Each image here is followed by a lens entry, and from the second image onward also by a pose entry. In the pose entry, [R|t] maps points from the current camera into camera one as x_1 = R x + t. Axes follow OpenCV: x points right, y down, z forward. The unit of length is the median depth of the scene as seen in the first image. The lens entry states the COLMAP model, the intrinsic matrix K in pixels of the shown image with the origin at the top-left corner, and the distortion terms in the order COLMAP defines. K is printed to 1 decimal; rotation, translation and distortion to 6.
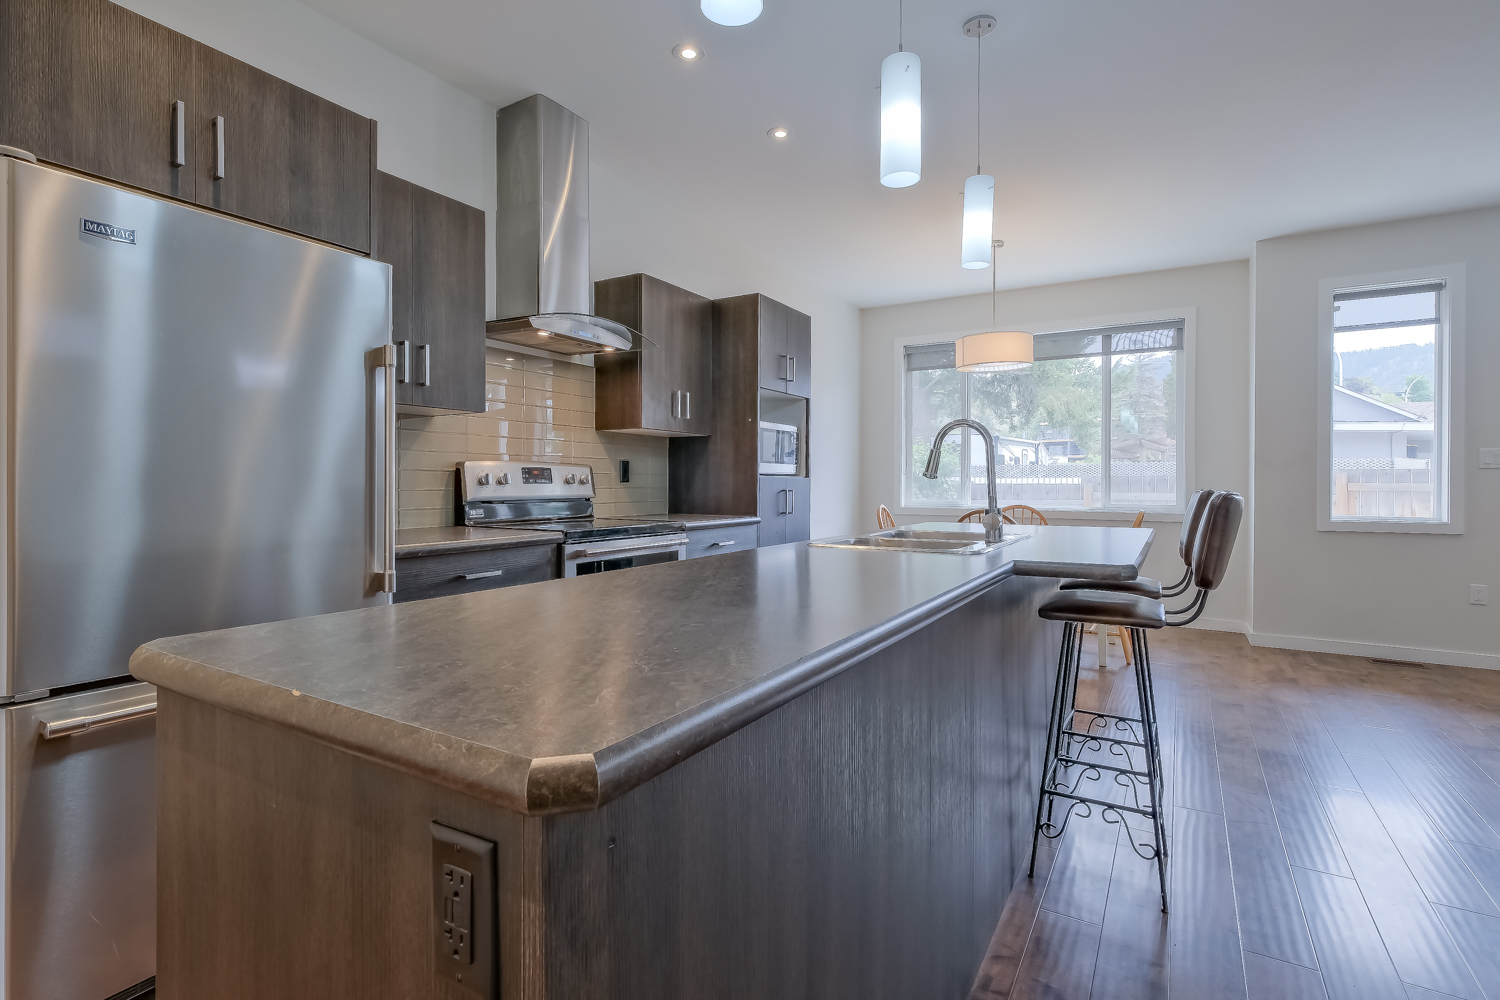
lens RADIAL K [[714.8, 0, 751.0], [0, 714.8, 484.5], [0, 0, 1]] dist [-0.000119, -0.000122]
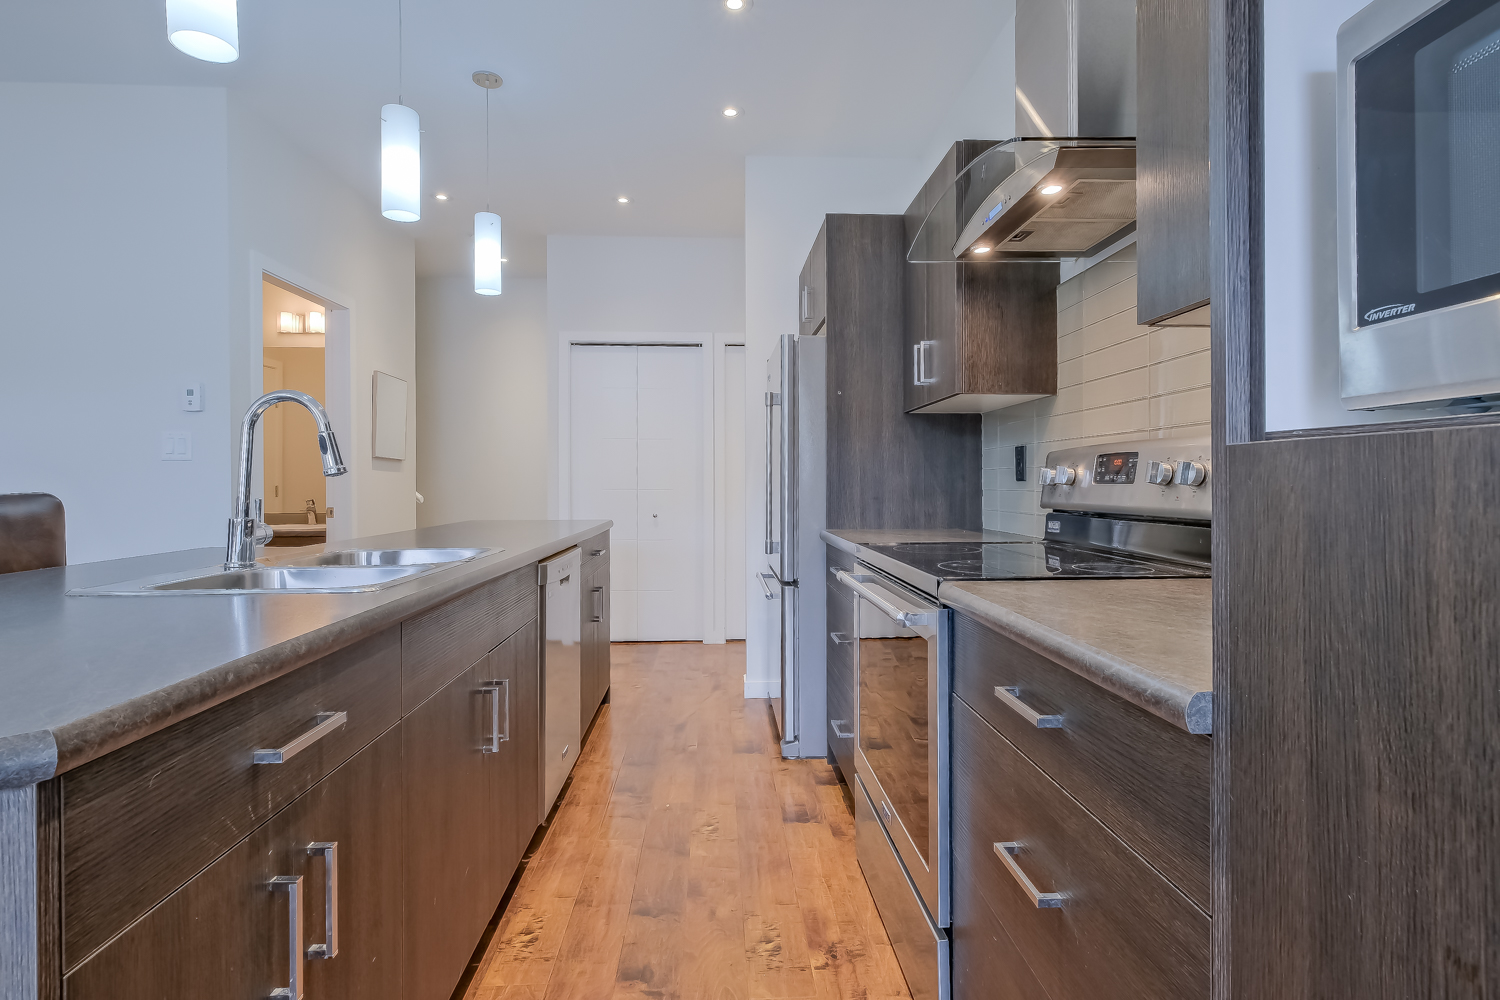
lens RADIAL K [[727.3, 0, 760.9], [0, 727.3, 479.4], [0, 0, 1]] dist [0.000673, 0.000035]
pose [[-0.831928, -0.002824, -0.554876, 0.156773], [-0.001441, 0.999995, -0.002928, -0.001857], [0.554881, -0.001636, -0.831928, 0.958780]]
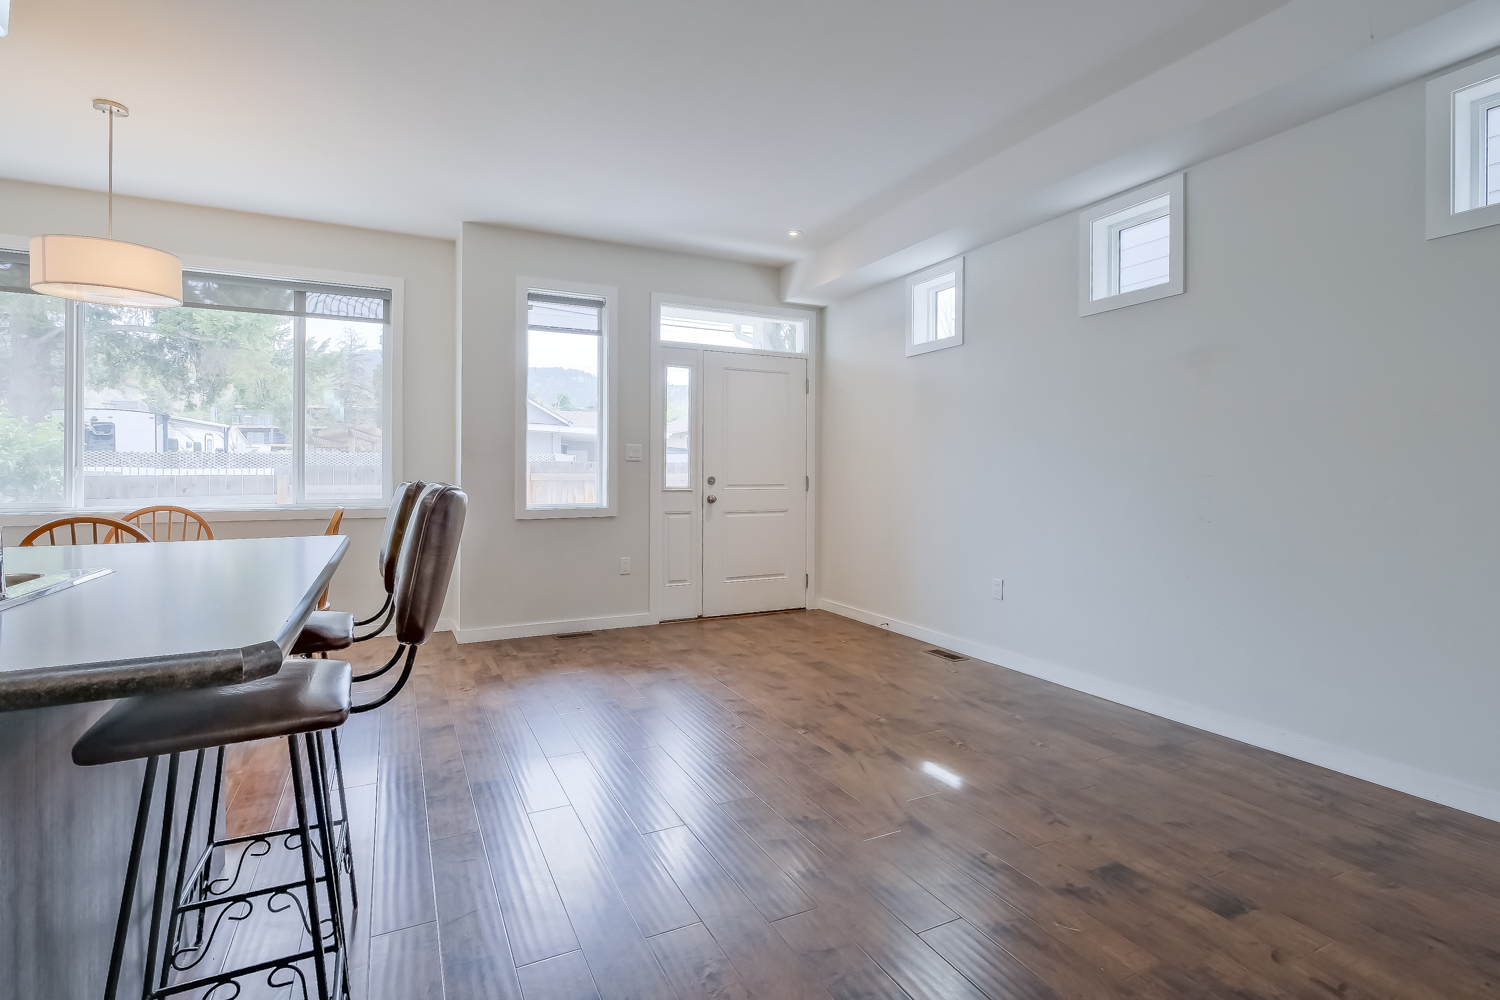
lens RADIAL K [[719.4, 0, 745.4], [0, 719.4, 470.2], [0, 0, 1]] dist [0.009411, 0.000013]
pose [[0.542137, 0.001992, 0.840288, 0.109753], [0.004527, 0.999976, -0.005291, 0.000668], [-0.840278, 0.006672, 0.542114, 0.171994]]
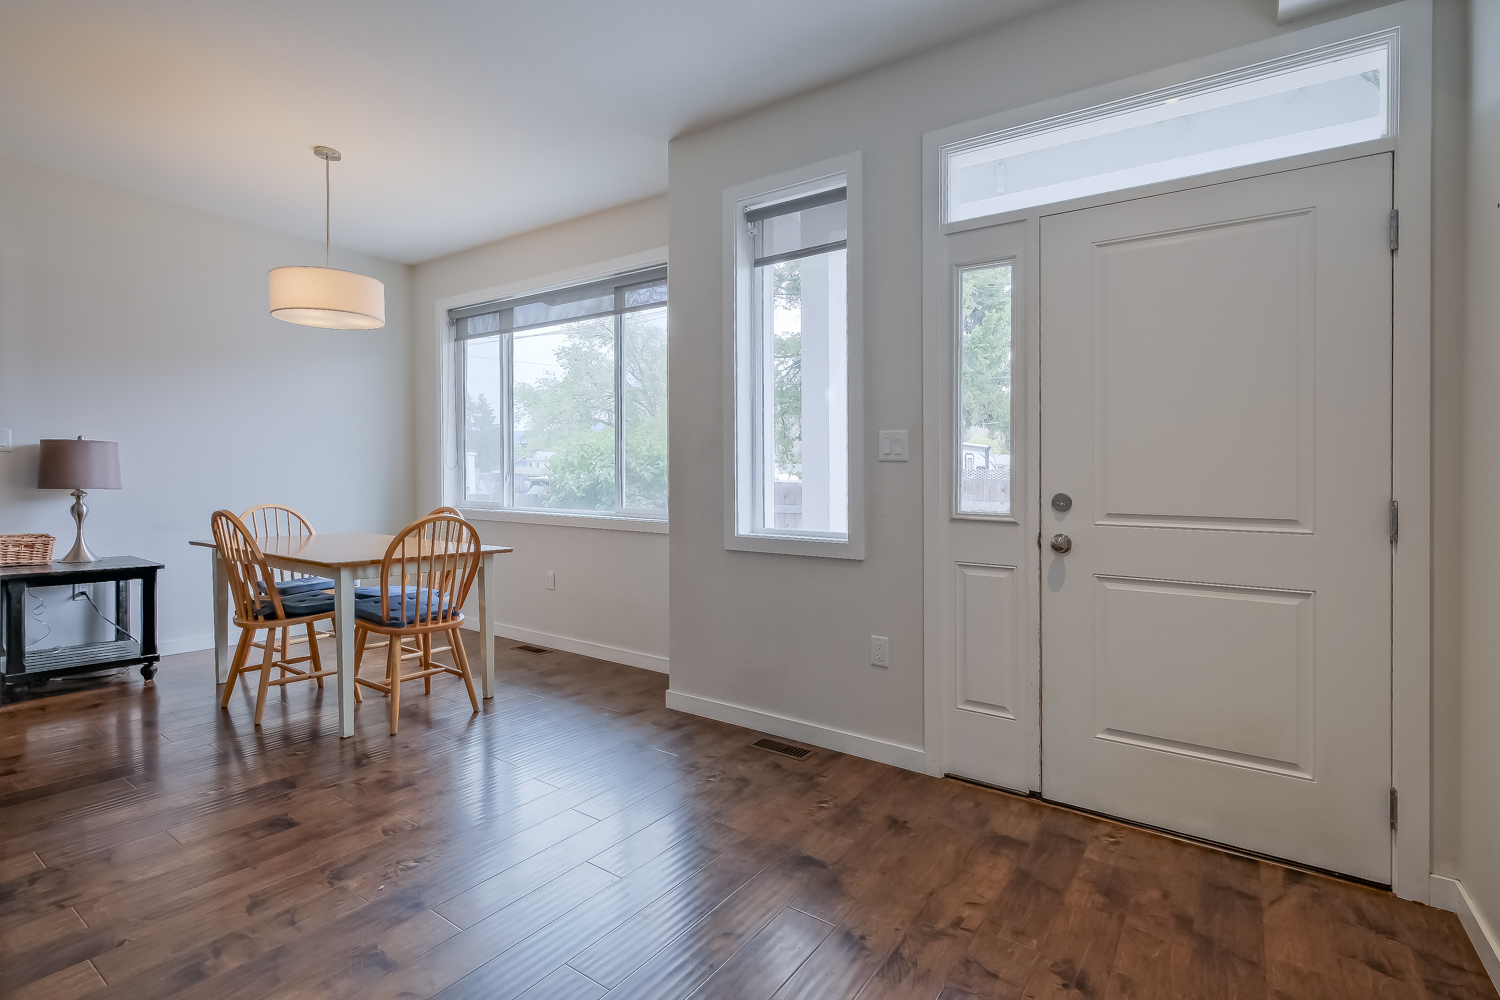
lens RADIAL K [[702.7, 0, 750.0], [0, 702.7, 500.0], [0, 0, 1]] dist [-0.001134, -0.000777]
pose [[0.997930, 0.015979, -0.062289, 0.911731], [-0.014917, 0.999736, 0.017476, 0.003788], [0.062552, -0.016510, 0.997905, 0.335079]]
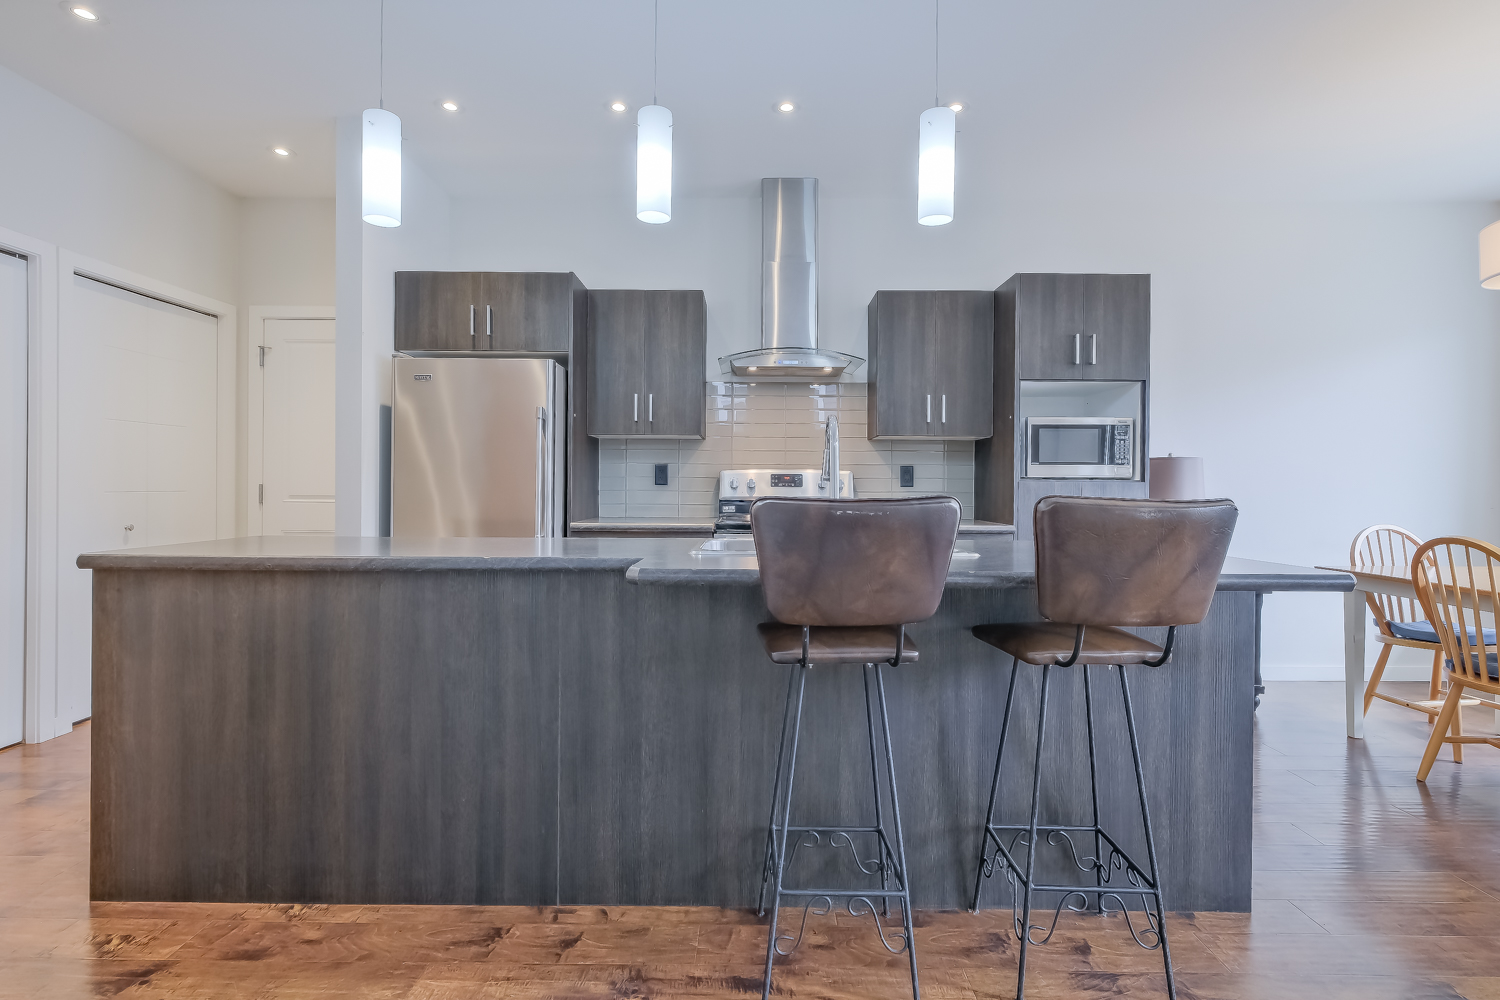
lens RADIAL K [[692.0, 0, 746.6], [0, 692.0, 498.3], [0, 0, 1]] dist [-0.002241, -0.000425]
pose [[0.506485, 0.013489, -0.862143, 0.517151], [-0.008127, 0.999908, 0.010870, 0.003845], [0.862210, 0.001502, 0.506548, 0.245336]]
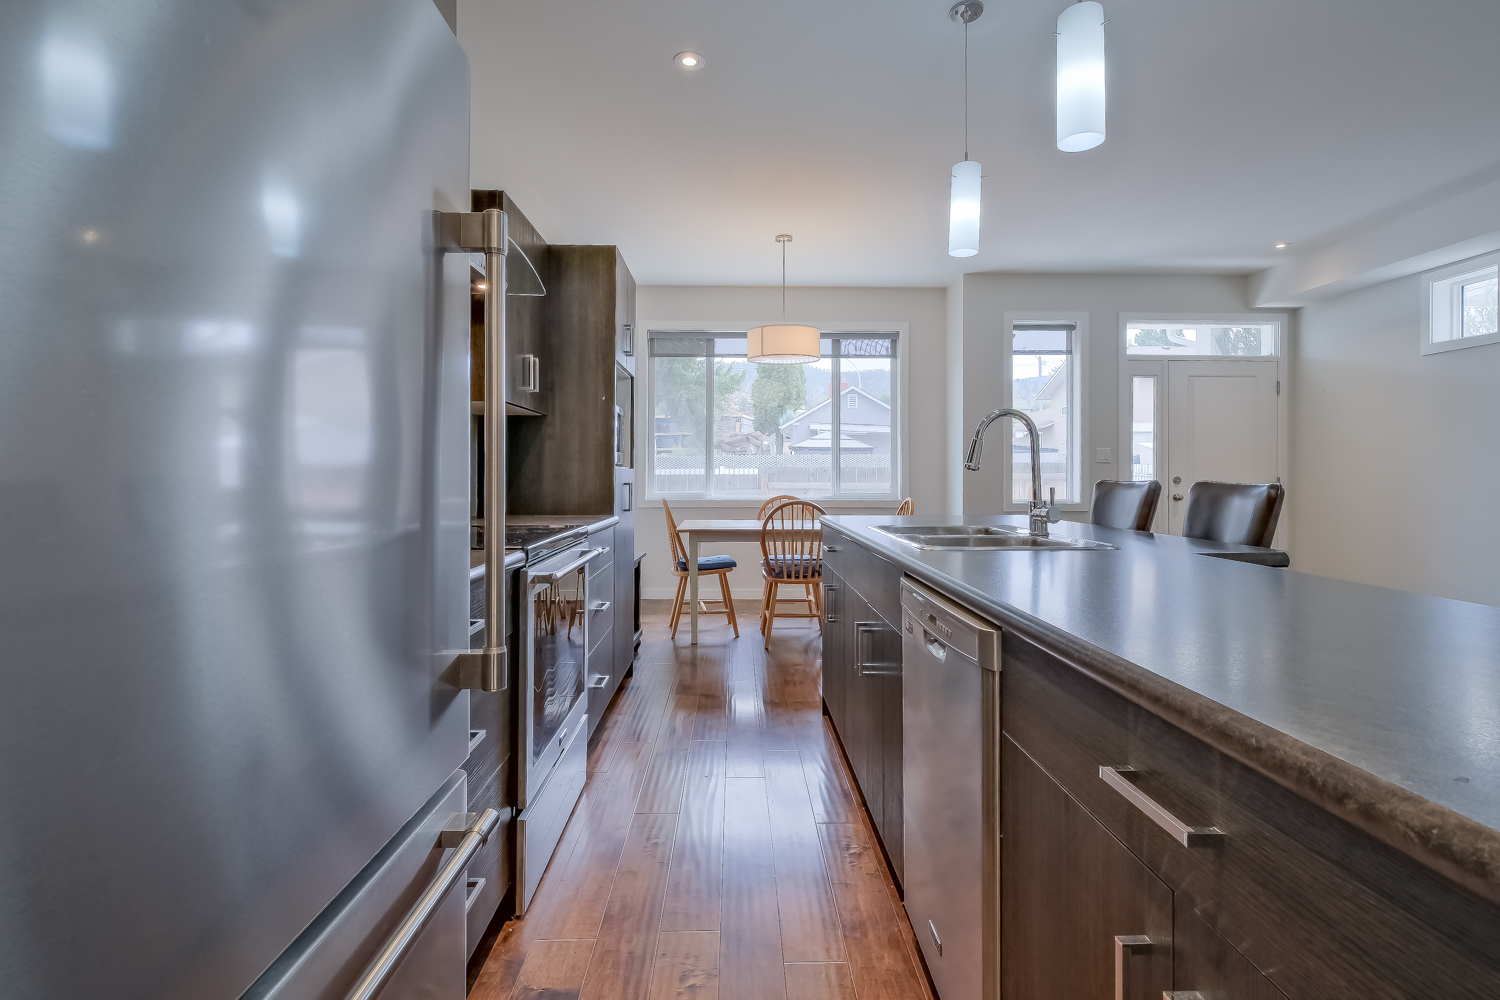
lens RADIAL K [[710.3, 0, 748.9], [0, 710.3, 473.7], [0, 0, 1]] dist [0.000119, -0.000135]
pose [[0.846289, -0.002970, 0.532715, -0.265698], [0.004356, 0.999990, -0.001345, -0.002354], [-0.532706, 0.003459, 0.846294, 0.195775]]
